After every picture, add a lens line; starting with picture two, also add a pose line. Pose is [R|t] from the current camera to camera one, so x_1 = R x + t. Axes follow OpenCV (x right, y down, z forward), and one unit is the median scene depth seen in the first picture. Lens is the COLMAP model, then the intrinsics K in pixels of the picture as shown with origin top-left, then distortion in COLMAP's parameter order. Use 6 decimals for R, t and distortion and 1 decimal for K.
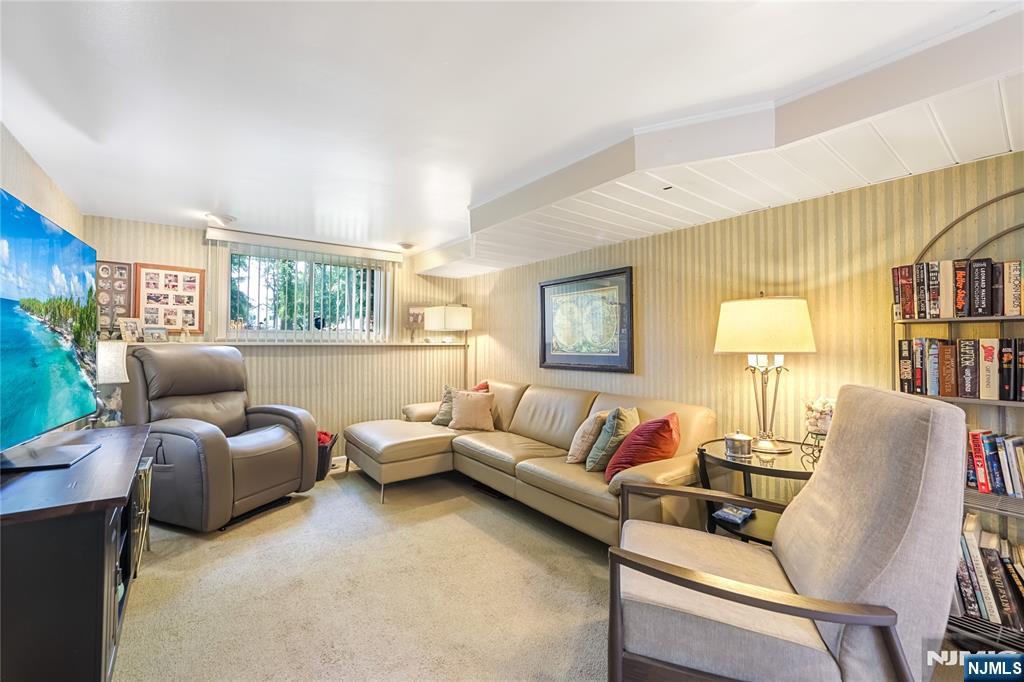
lens RADIAL K [[414.1, 0, 511.4], [0, 414.1, 337.3], [0, 0, 1]] dist [-0.000373, 0.000039]
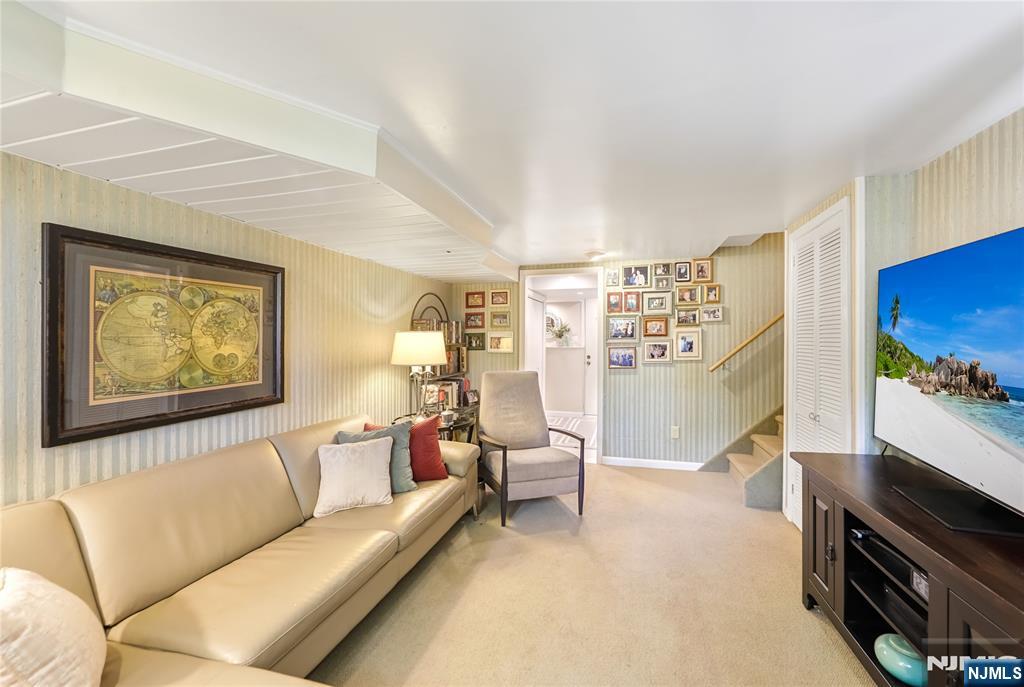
lens RADIAL K [[414.1, 0, 509.2], [0, 414.1, 341.6], [0, 0, 1]] dist [-0.000373, 0.000039]
pose [[-0.594368, -0.002717, 0.804189, -0.583107], [-0.008618, 0.999958, -0.002991, -0.030277], [-0.804147, -0.008708, -0.594367, 1.075522]]
